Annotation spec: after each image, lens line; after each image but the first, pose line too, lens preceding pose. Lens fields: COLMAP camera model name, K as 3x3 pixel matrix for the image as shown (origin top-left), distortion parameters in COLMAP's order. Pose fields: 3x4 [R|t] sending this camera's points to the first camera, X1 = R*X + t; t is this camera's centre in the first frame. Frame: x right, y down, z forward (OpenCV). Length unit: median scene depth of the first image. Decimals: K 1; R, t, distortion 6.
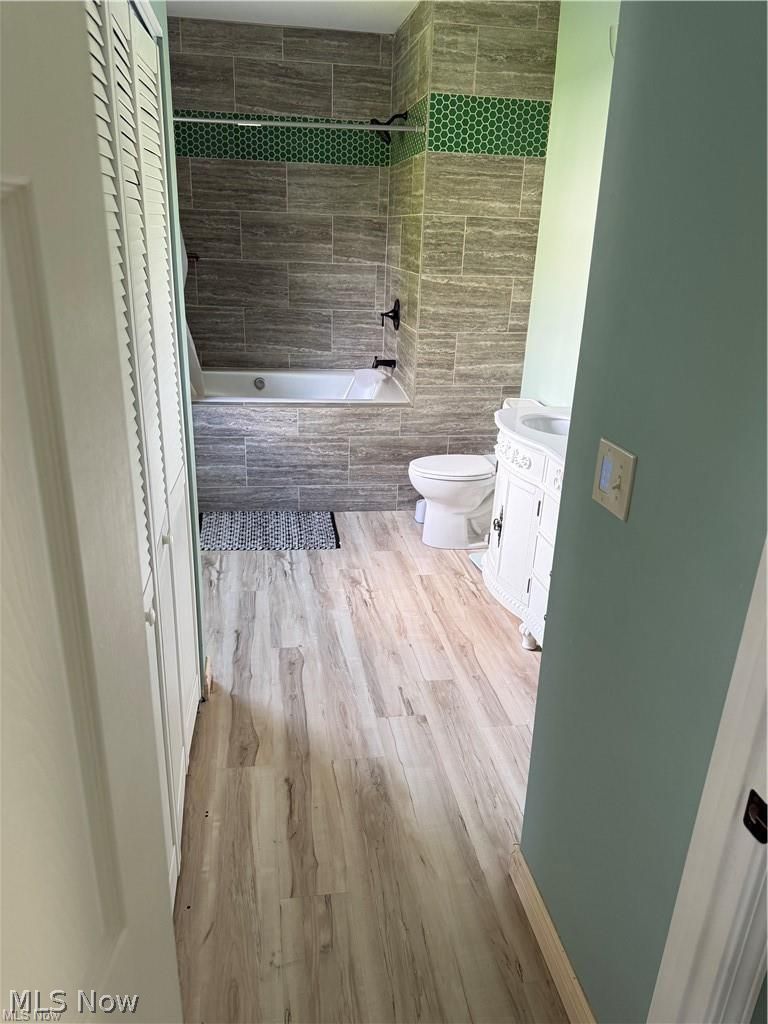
lens RADIAL K [[724.7, 0, 379.6], [0, 724.7, 508.0], [0, 0, 1]] dist [0.070466, -0.064742]
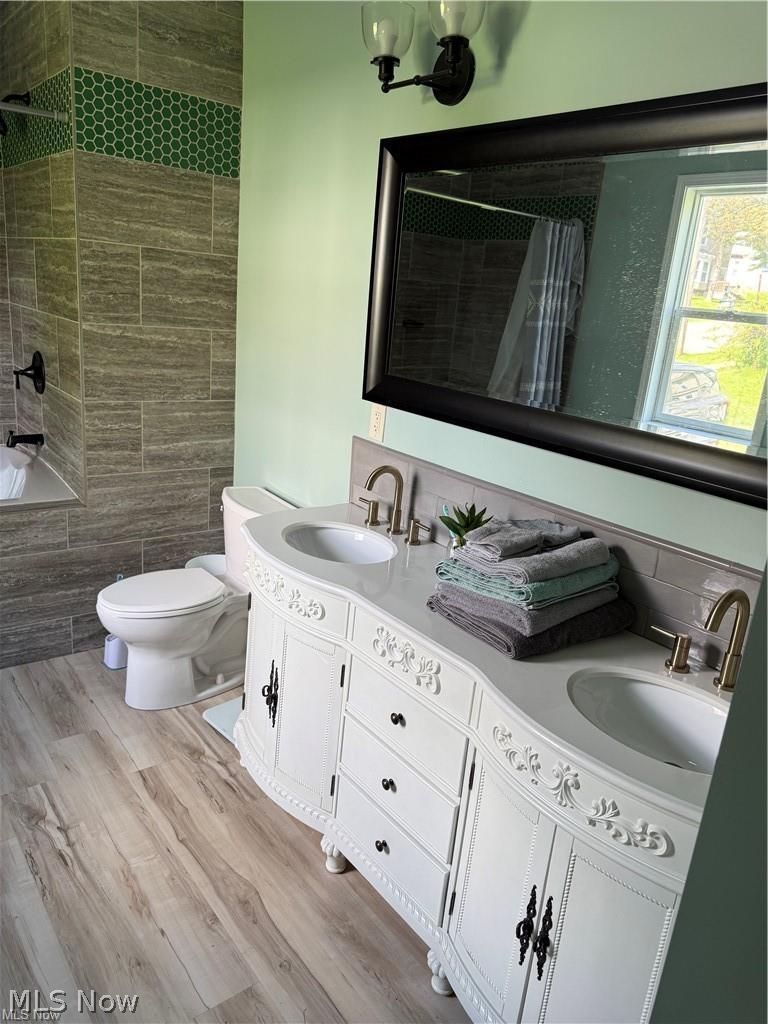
lens RADIAL K [[724.7, 0, 374.8], [0, 724.7, 503.0], [0, 0, 1]] dist [0.070466, -0.064742]
pose [[0.877830, -0.097324, 0.468981, -0.043666], [0.118621, 0.992811, -0.016002, -0.107072], [-0.464052, 0.069678, 0.883063, 0.269227]]
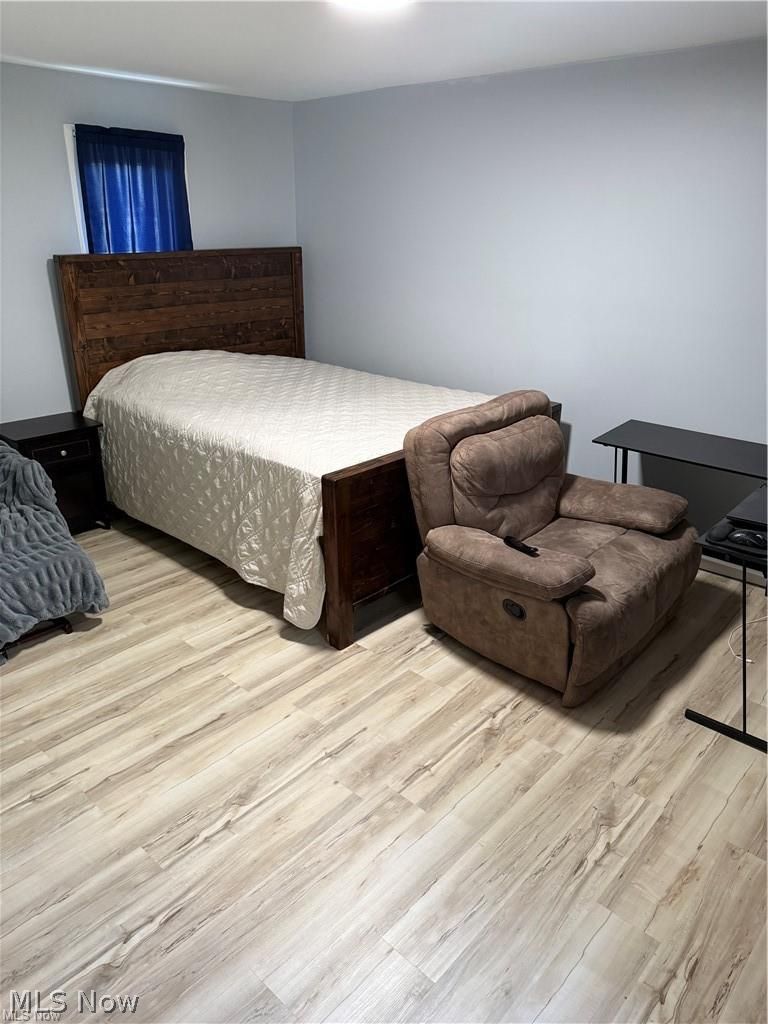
lens RADIAL K [[724.7, 0, 387.8], [0, 724.7, 515.3], [0, 0, 1]] dist [0.070466, -0.064742]
pose [[-0.618979, -0.339089, 0.708437, -0.129157], [0.243612, 0.774624, 0.583619, -0.424533], [-0.746671, 0.533831, -0.396870, 1.038430]]
